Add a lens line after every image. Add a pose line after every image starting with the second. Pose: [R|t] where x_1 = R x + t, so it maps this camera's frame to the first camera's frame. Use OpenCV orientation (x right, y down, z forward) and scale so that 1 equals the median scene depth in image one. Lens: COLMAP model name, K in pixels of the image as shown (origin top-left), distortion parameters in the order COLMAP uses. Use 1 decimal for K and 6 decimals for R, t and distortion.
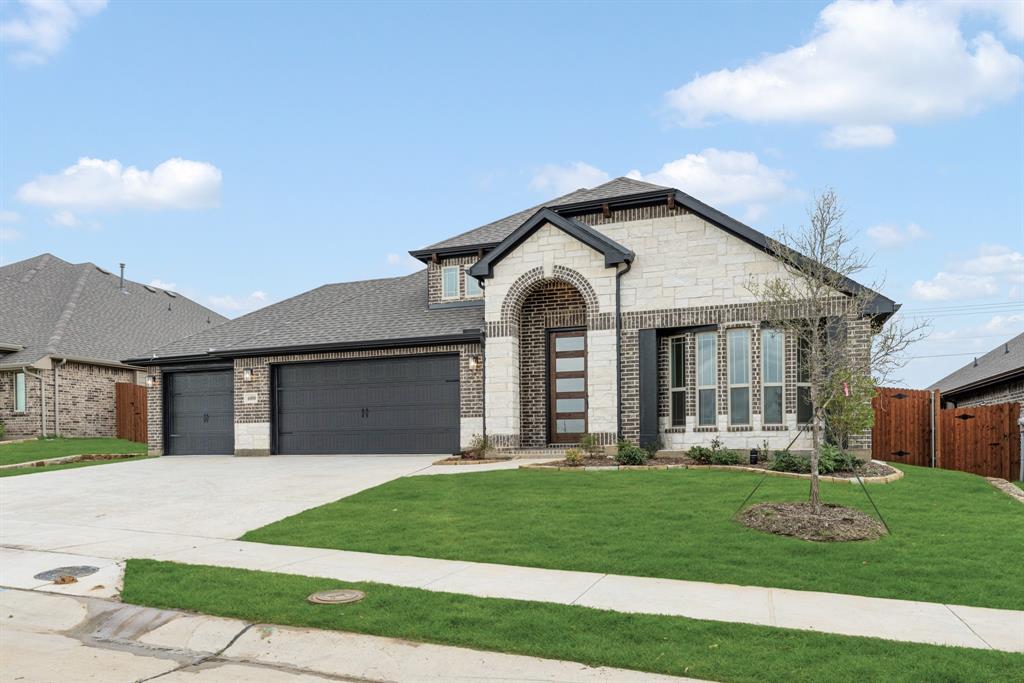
lens RADIAL K [[623.0, 0, 519.6], [0, 623.0, 451.7], [0, 0, 1]] dist [-0.001132, 0.001628]
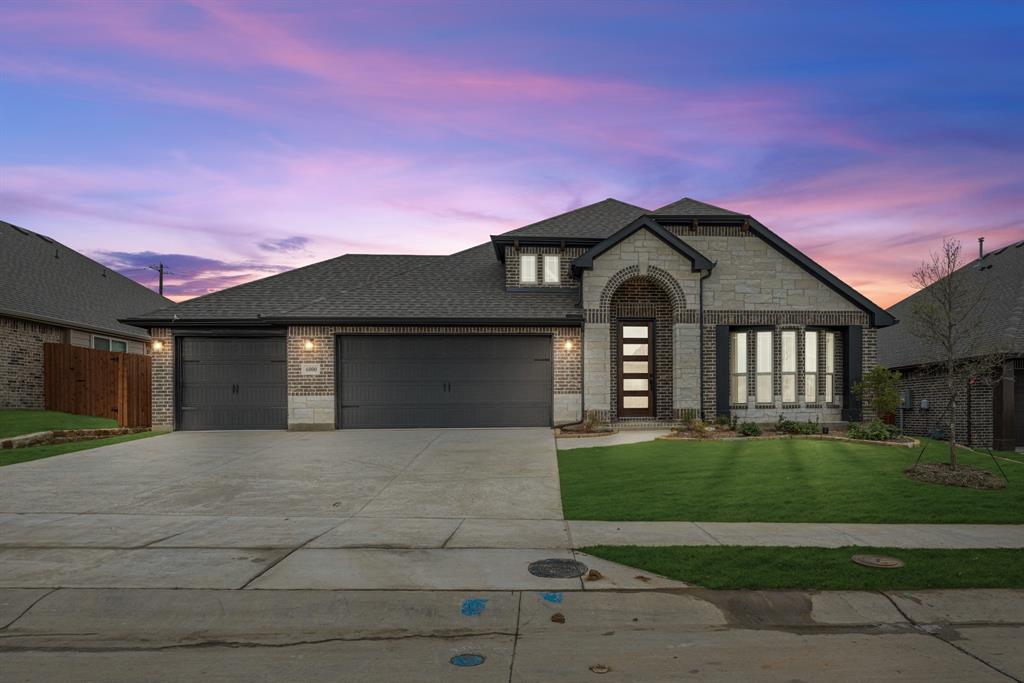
lens RADIAL K [[547.8, 0, 545.4], [0, 547.8, 414.3], [0, 0, 1]] dist [-0.000797, -0.001290]
pose [[0.924370, -0.001339, 0.381496, -0.498288], [0.004167, 0.999970, -0.006588, -0.013251], [-0.381475, 0.007680, 0.924347, 0.121467]]
